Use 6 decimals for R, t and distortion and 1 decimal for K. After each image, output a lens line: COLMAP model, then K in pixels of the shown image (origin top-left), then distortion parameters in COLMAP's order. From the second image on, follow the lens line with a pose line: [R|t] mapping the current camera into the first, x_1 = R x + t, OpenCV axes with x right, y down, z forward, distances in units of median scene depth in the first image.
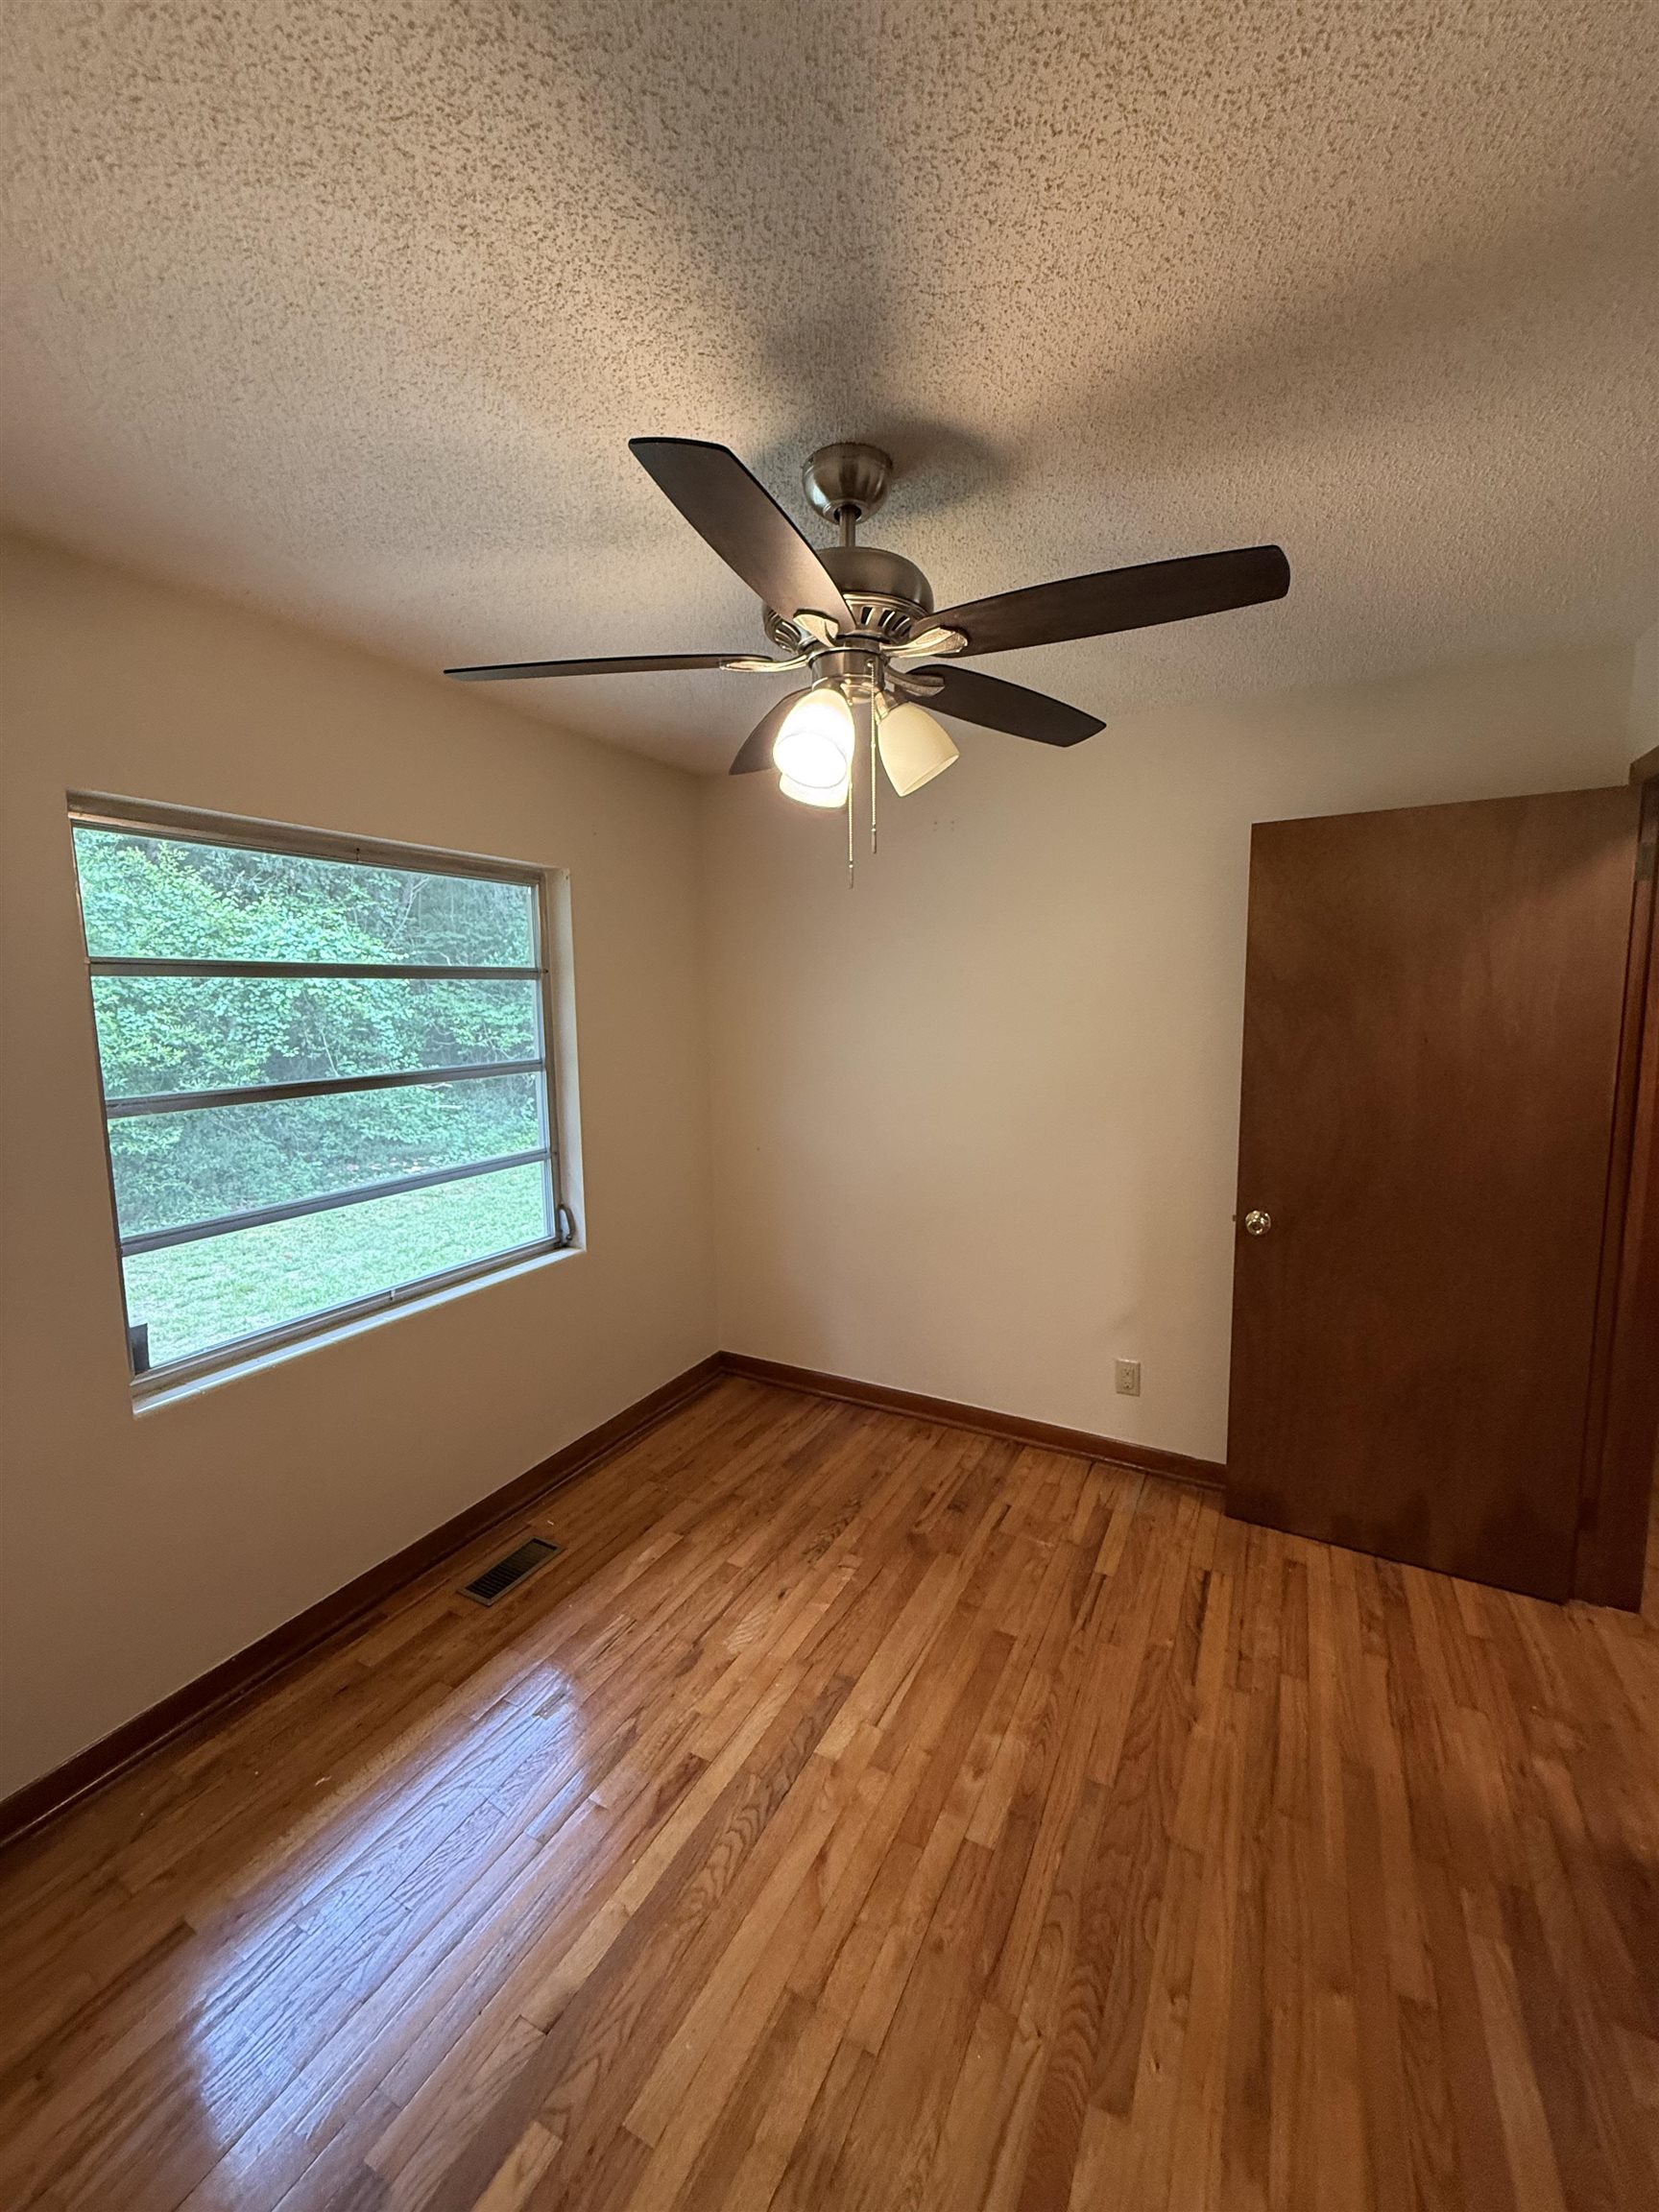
lens RADIAL K [[881.6, 0, 831.0], [0, 881.6, 1101.9], [0, 0, 1]] dist [-0.000122, -0.000046]
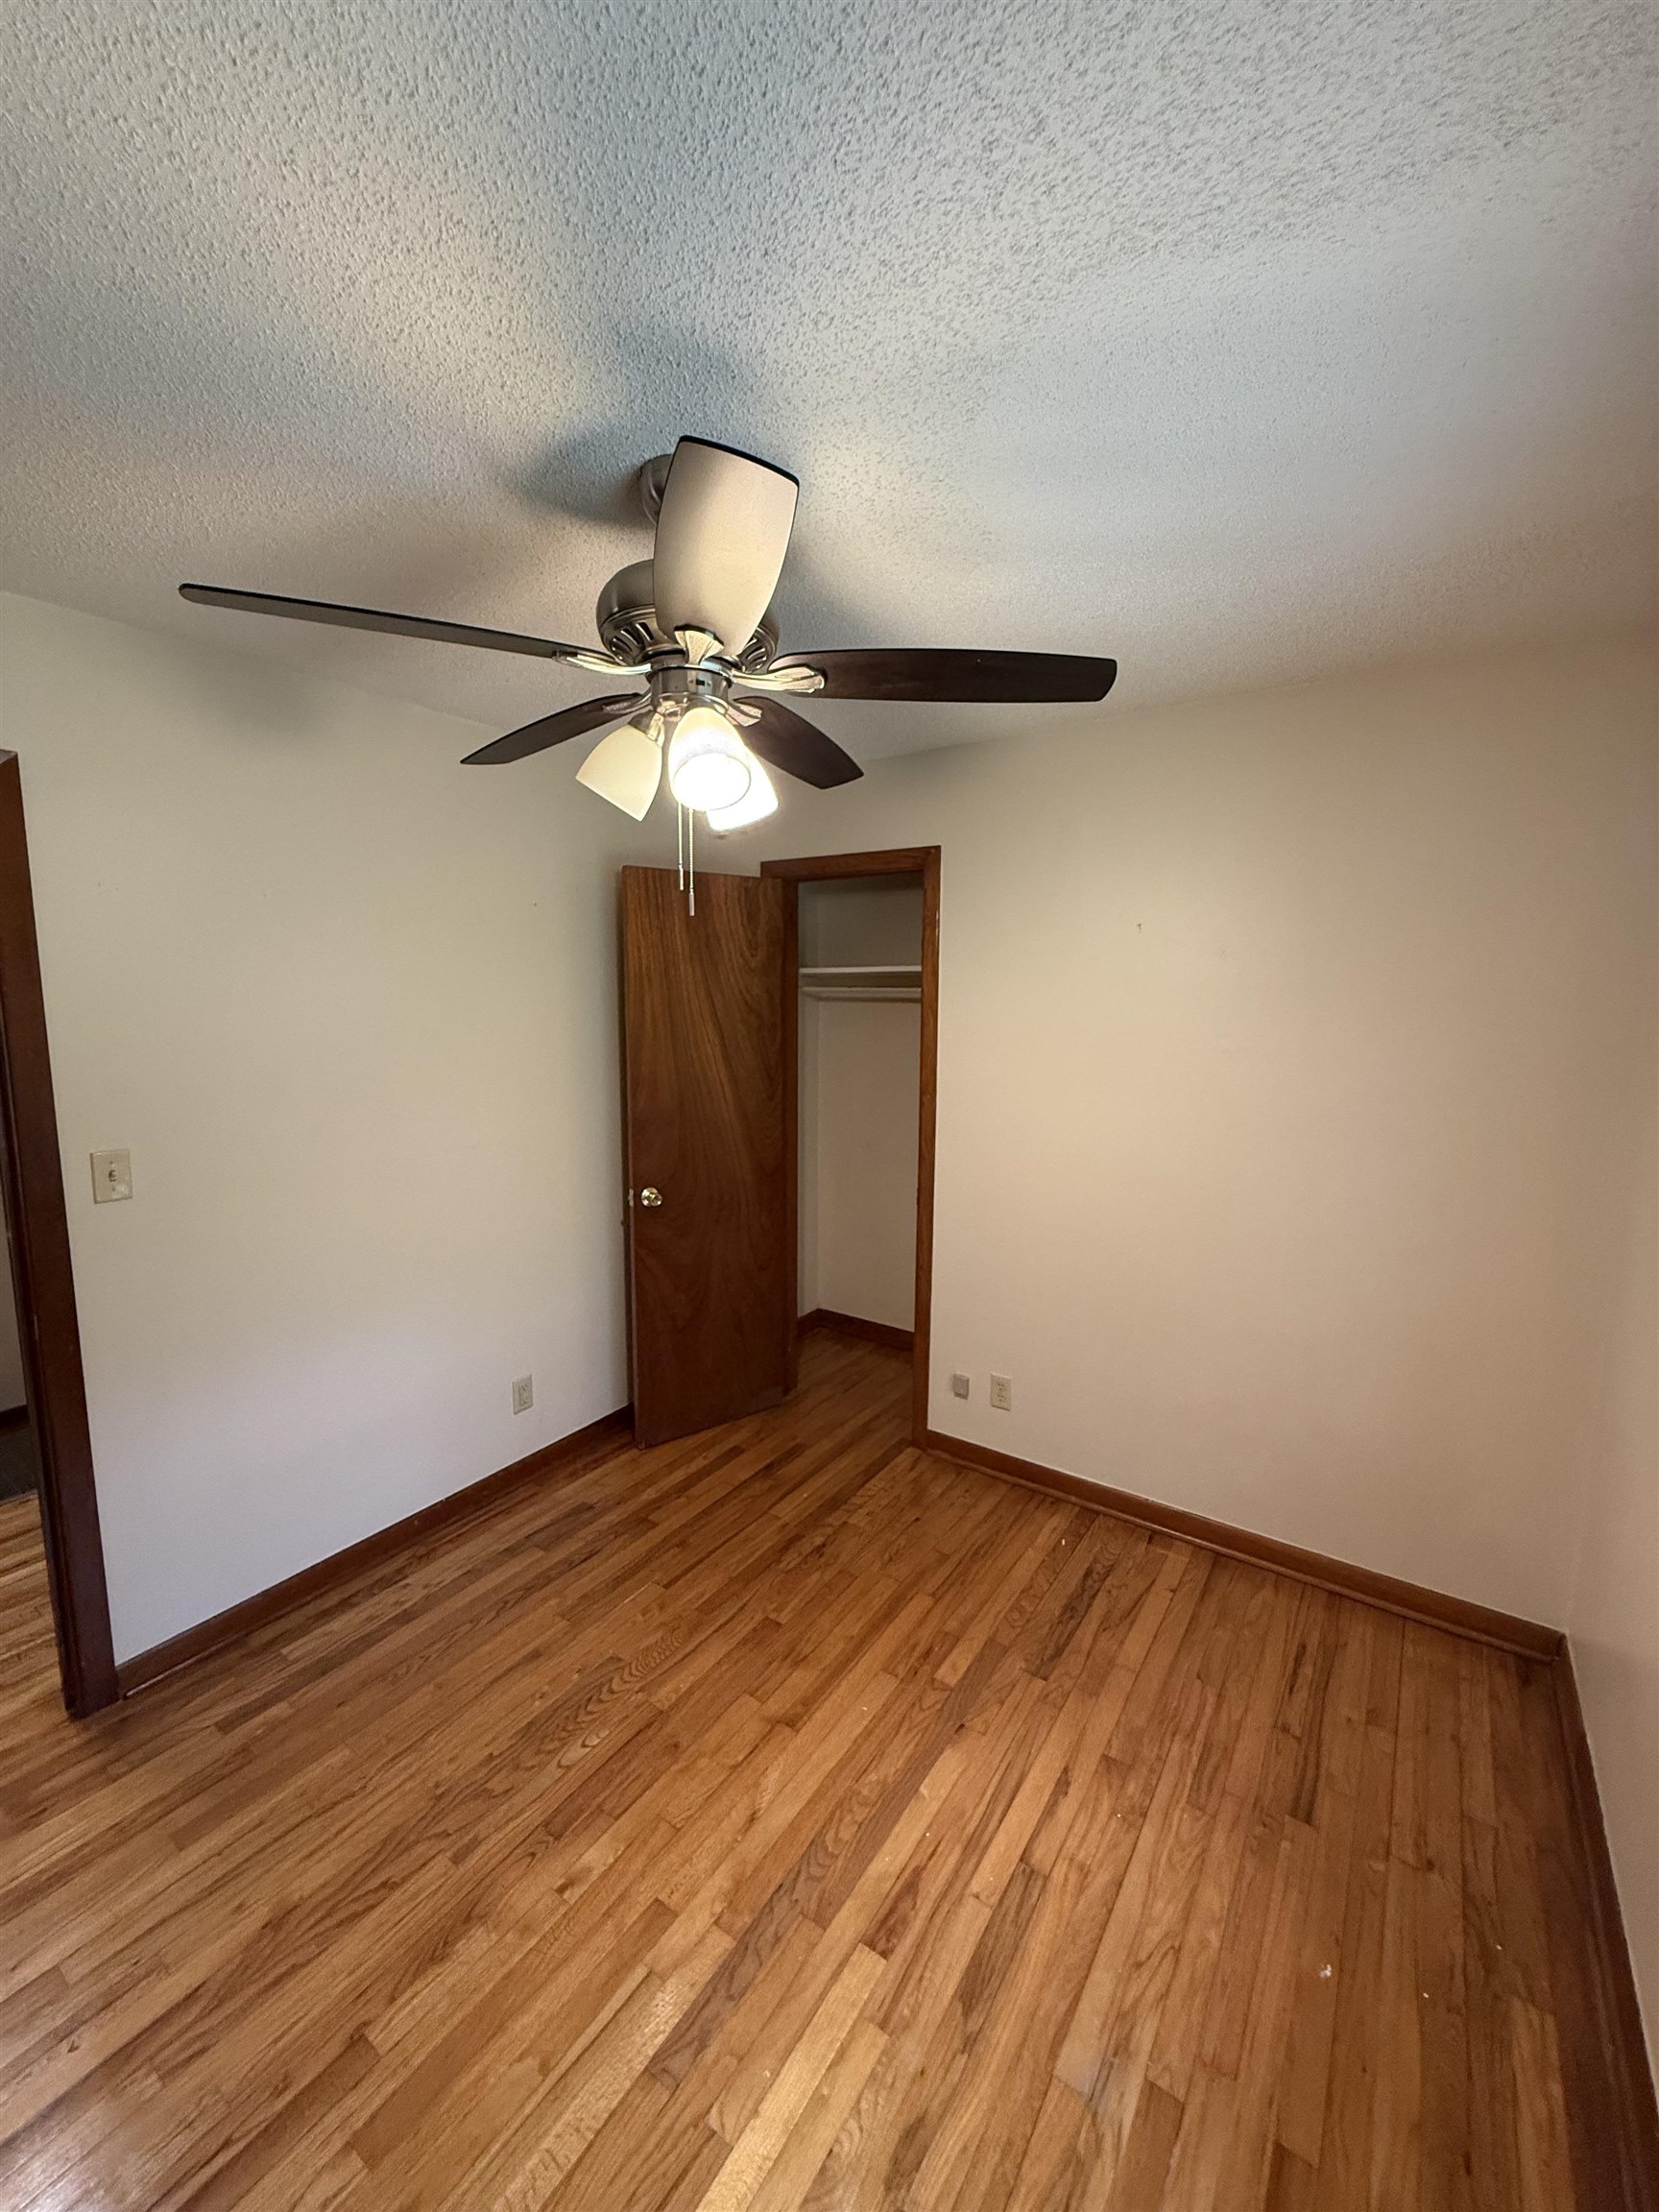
lens RADIAL K [[881.6, 0, 831.0], [0, 881.6, 1101.9], [0, 0, 1]] dist [-0.000122, -0.000046]
pose [[-0.993178, 0.000993, 0.116607, -0.218658], [0.029439, 0.969708, 0.242485, -0.236117], [-0.112834, 0.244263, -0.963122, 1.709027]]
